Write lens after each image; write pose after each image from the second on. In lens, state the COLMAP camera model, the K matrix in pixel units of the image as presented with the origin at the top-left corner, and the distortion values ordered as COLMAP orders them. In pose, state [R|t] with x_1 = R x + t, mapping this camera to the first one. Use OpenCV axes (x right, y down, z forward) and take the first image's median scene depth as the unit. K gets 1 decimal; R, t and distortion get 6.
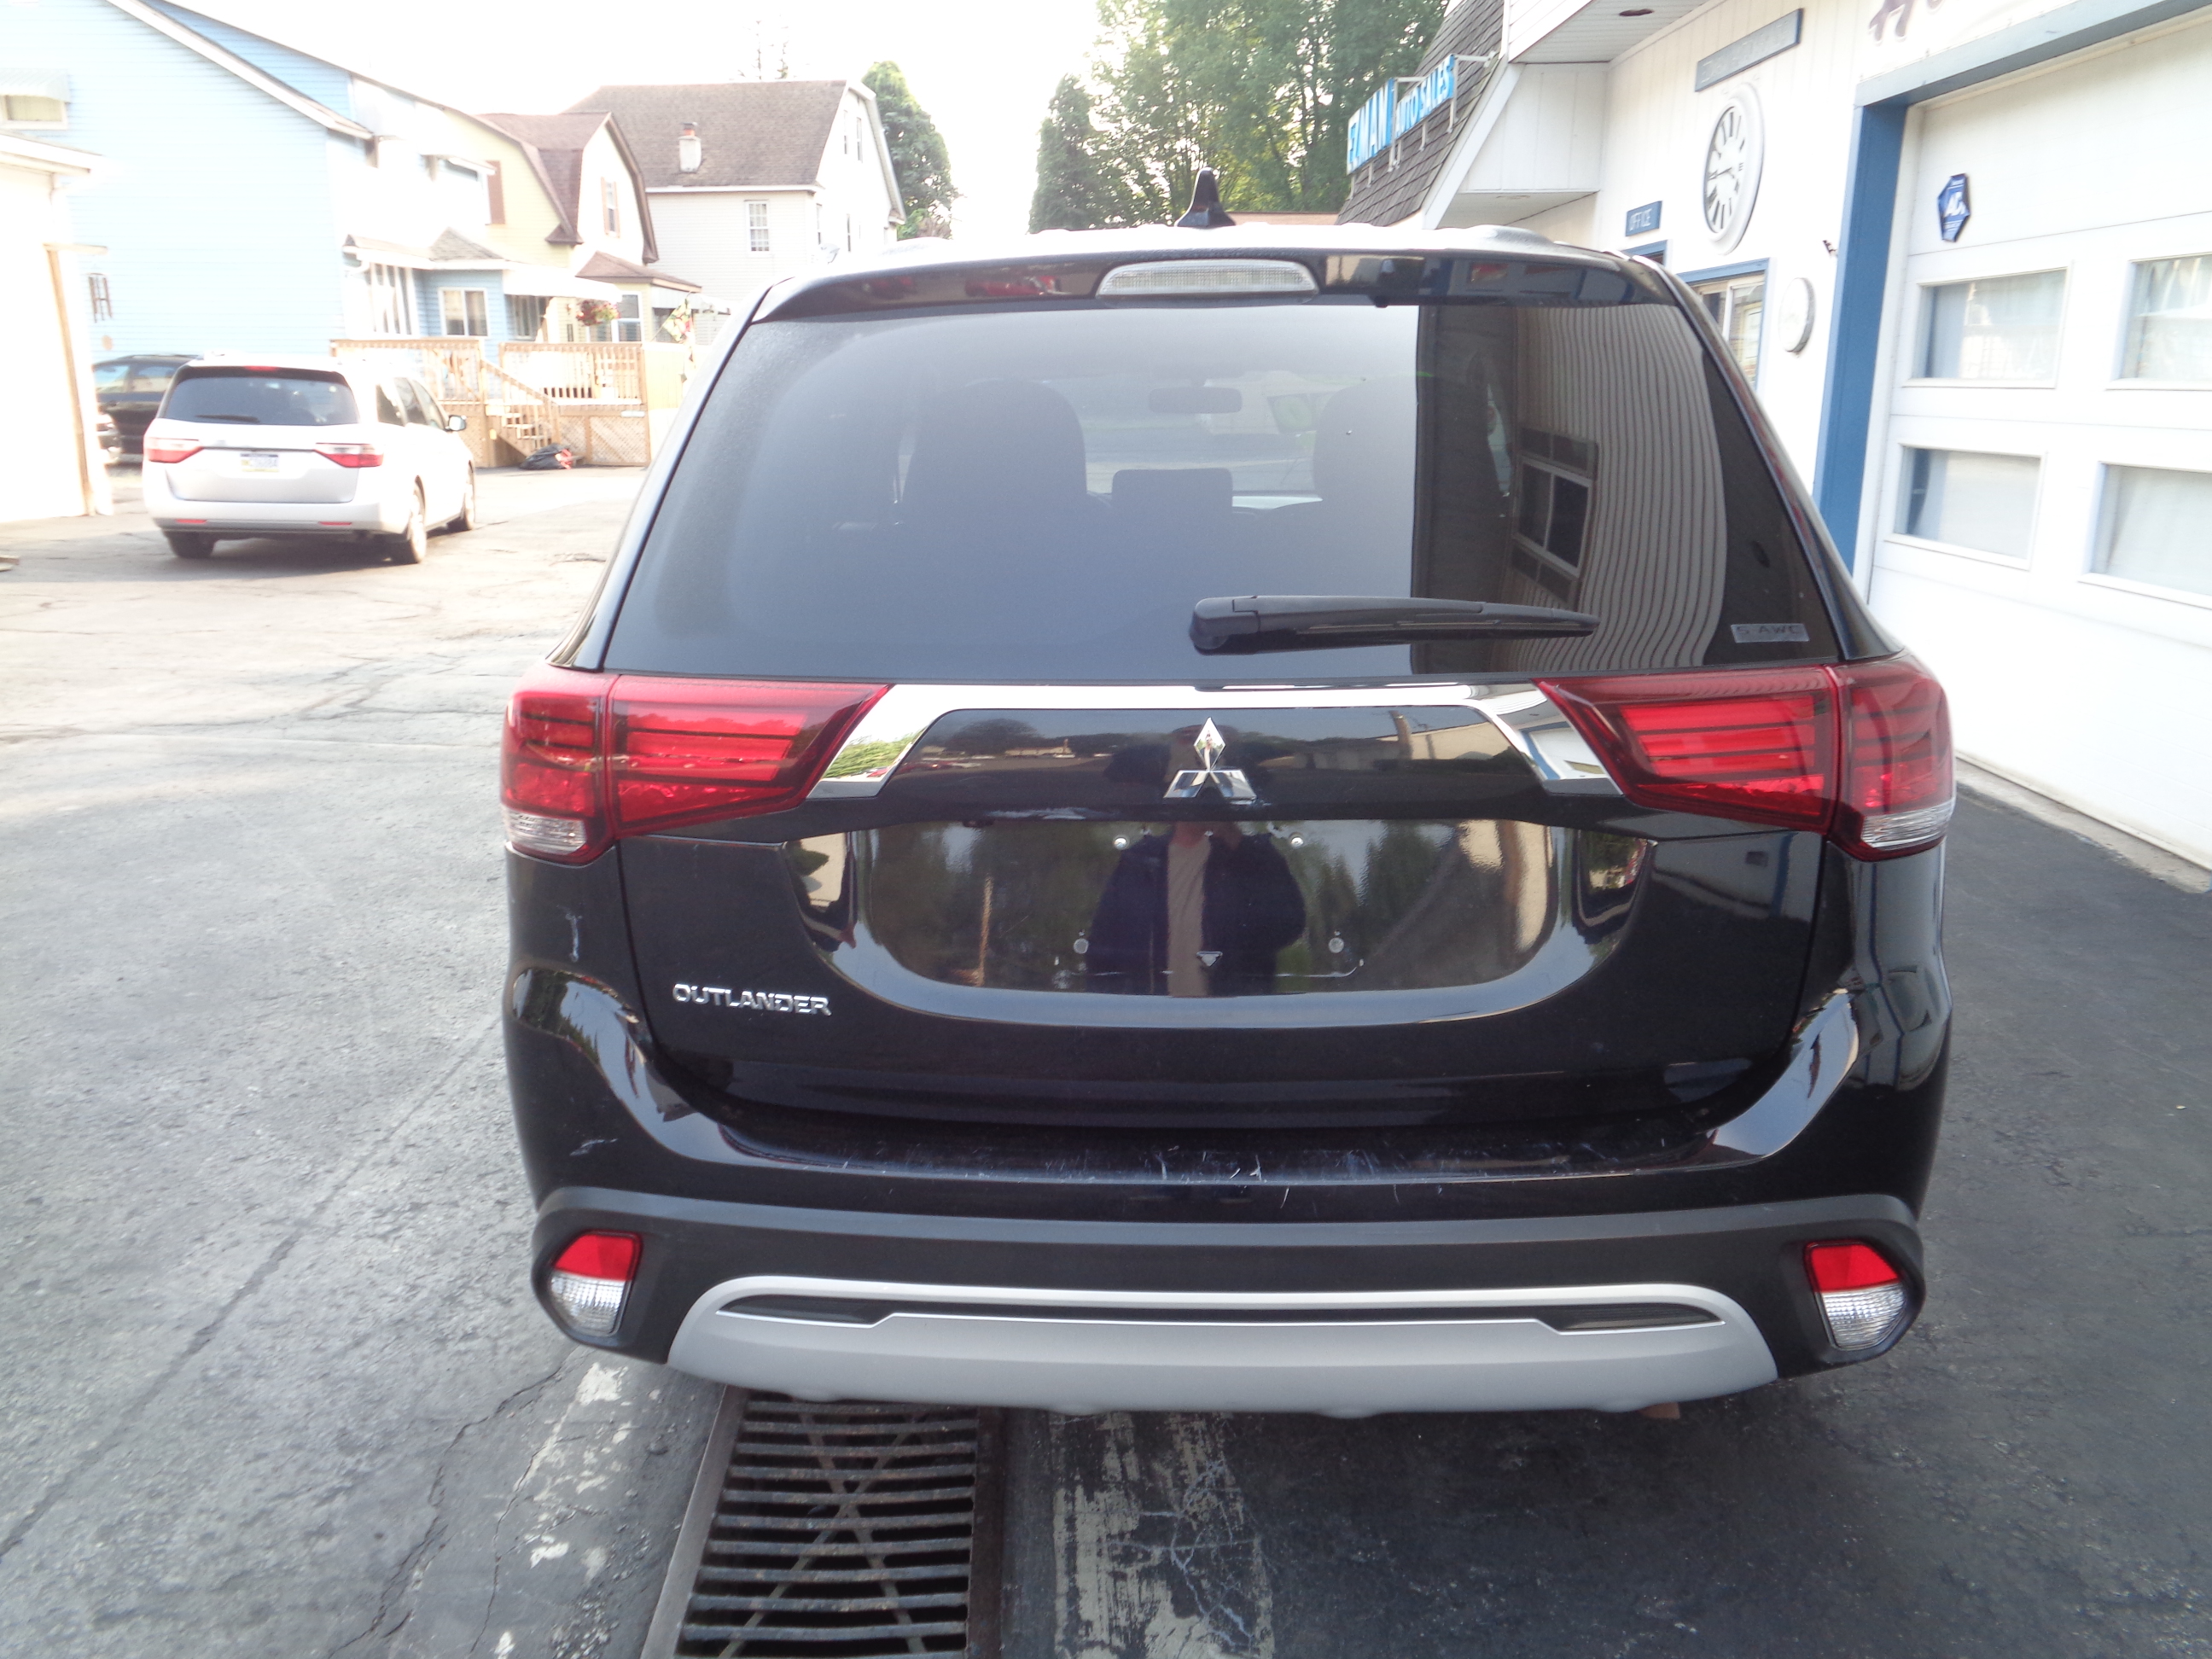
lens RADIAL K [[1676.2, 0, 1106.0], [0, 1676.2, 829.5], [0, 0, 1]] dist [0.008395, 0.001642]
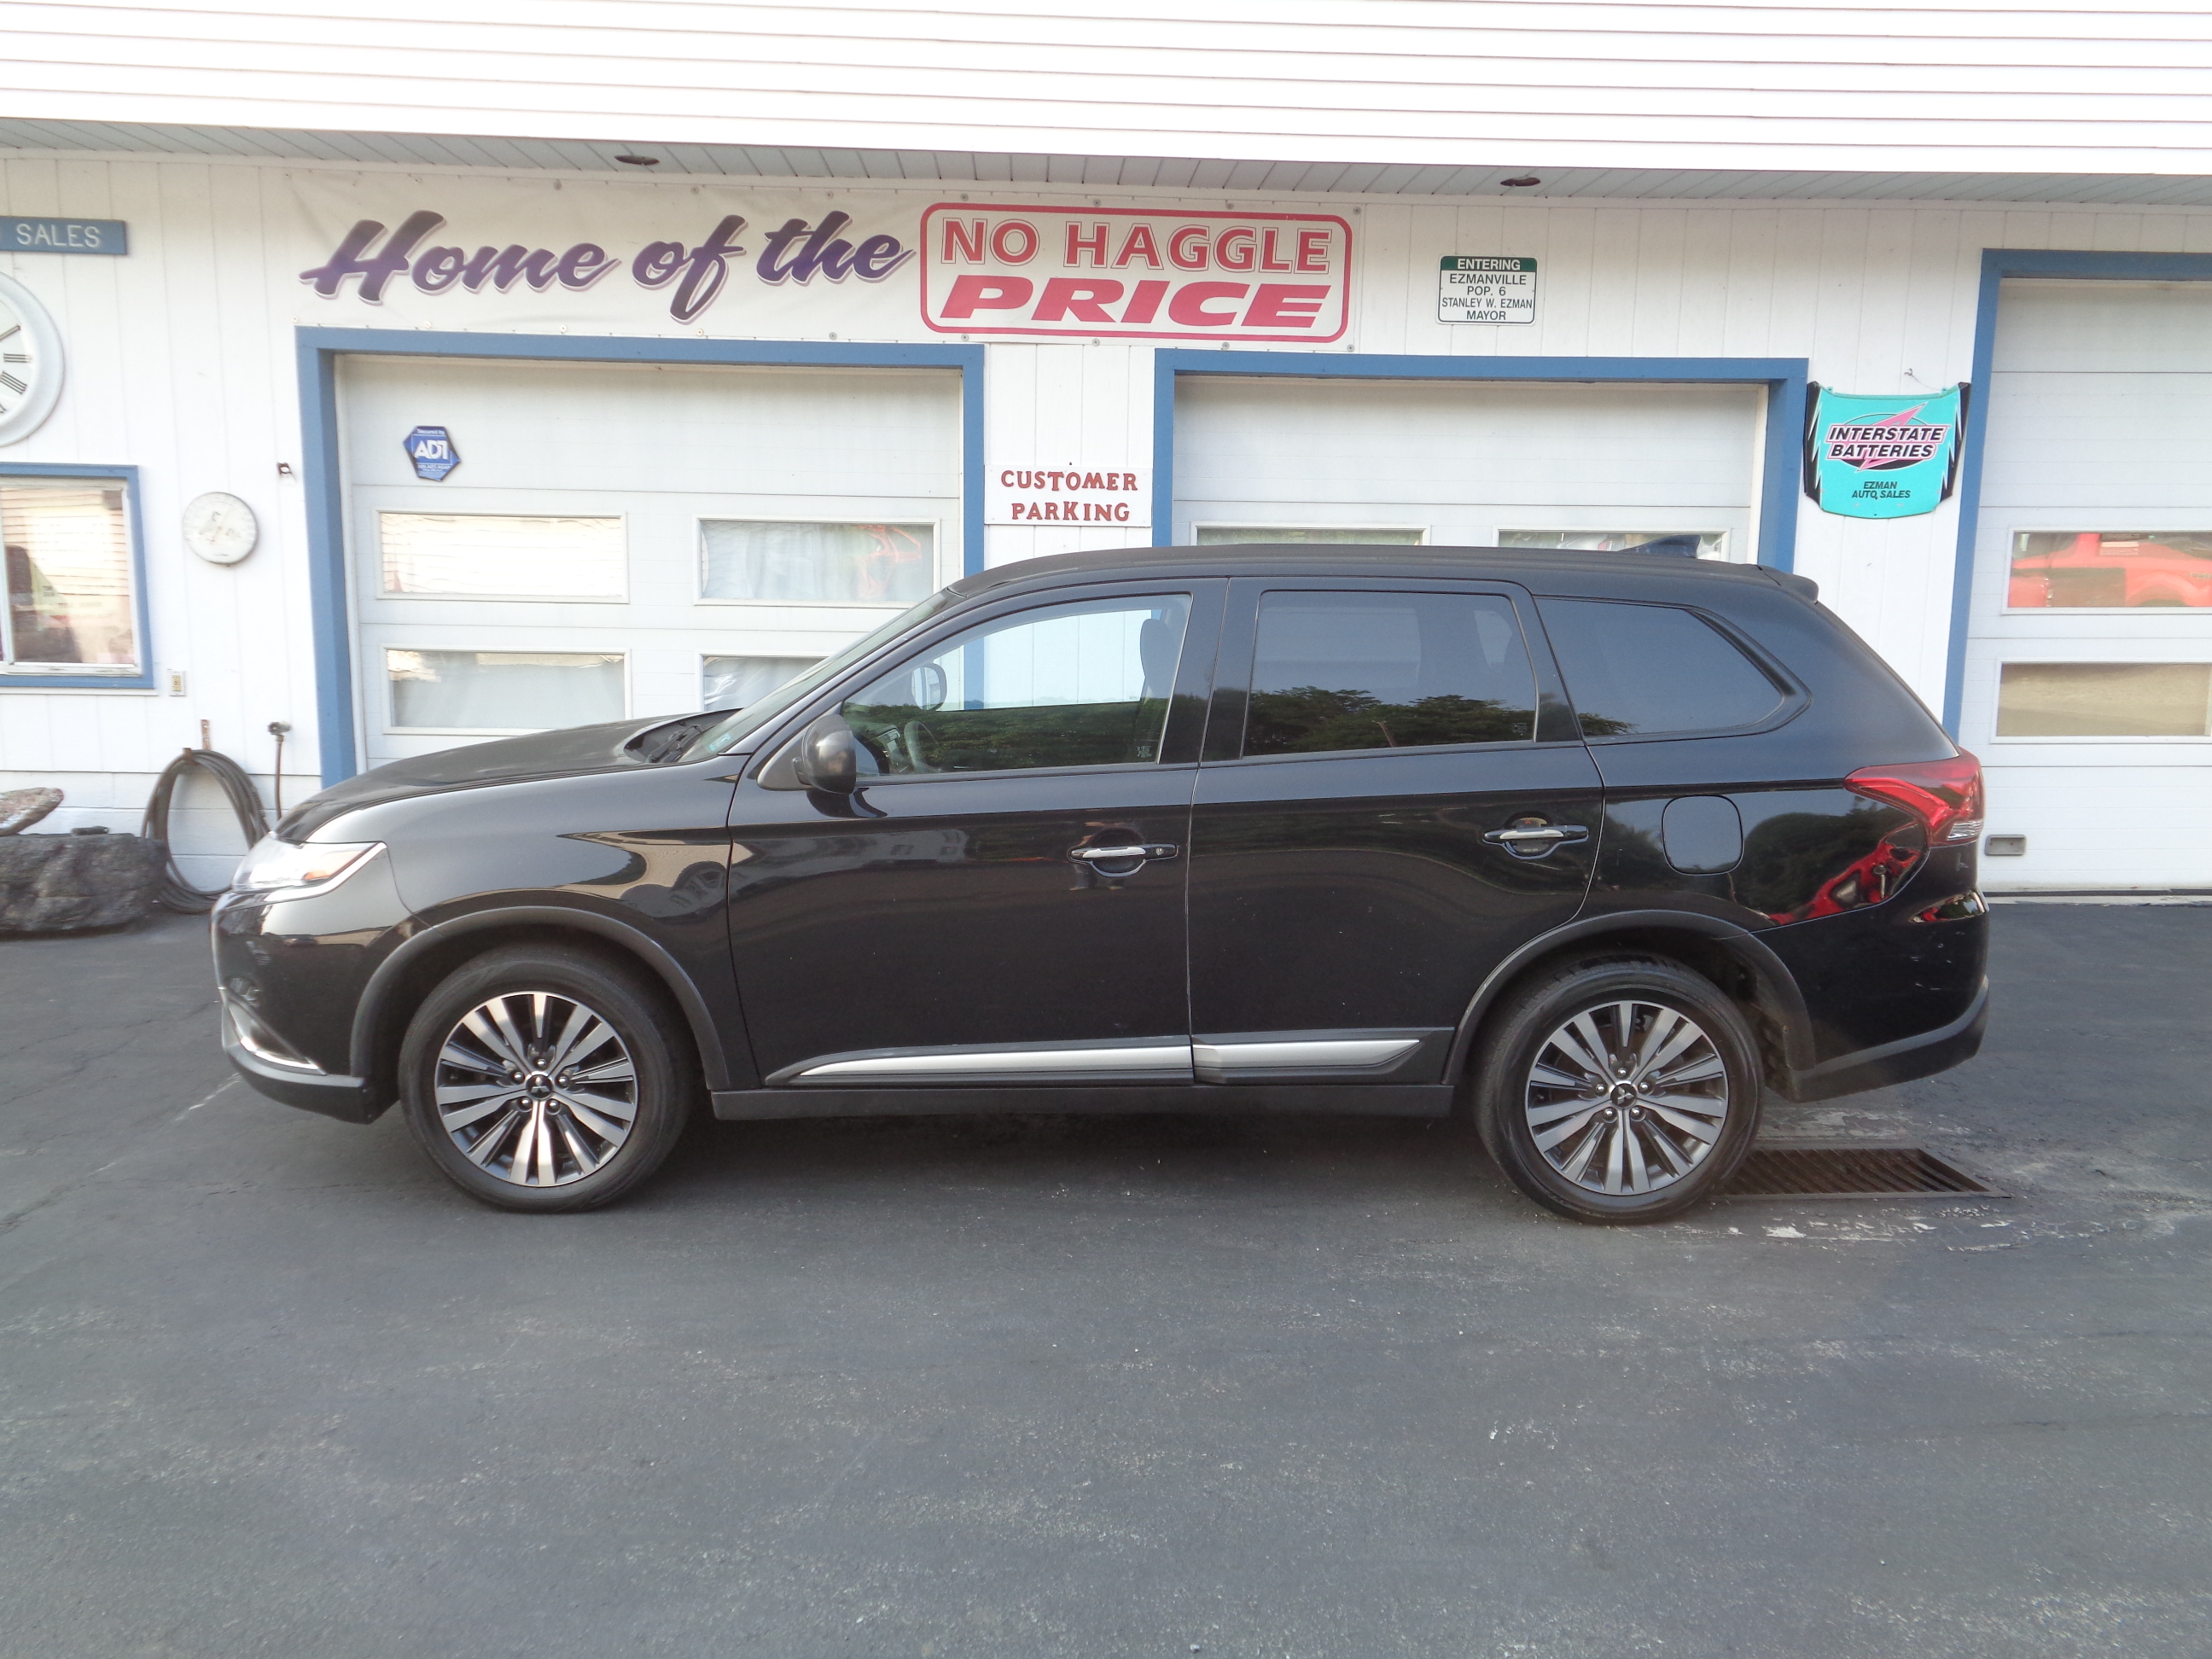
lens RADIAL K [[1676.2, 0, 1106.0], [0, 1676.2, 829.5], [0, 0, 1]] dist [0.008395, 0.001642]
pose [[-0.052389, -0.139315, 0.988861, -1.560478], [0.246708, 0.957722, 0.147998, -0.374831], [-0.967673, 0.251713, -0.015804, 1.352284]]
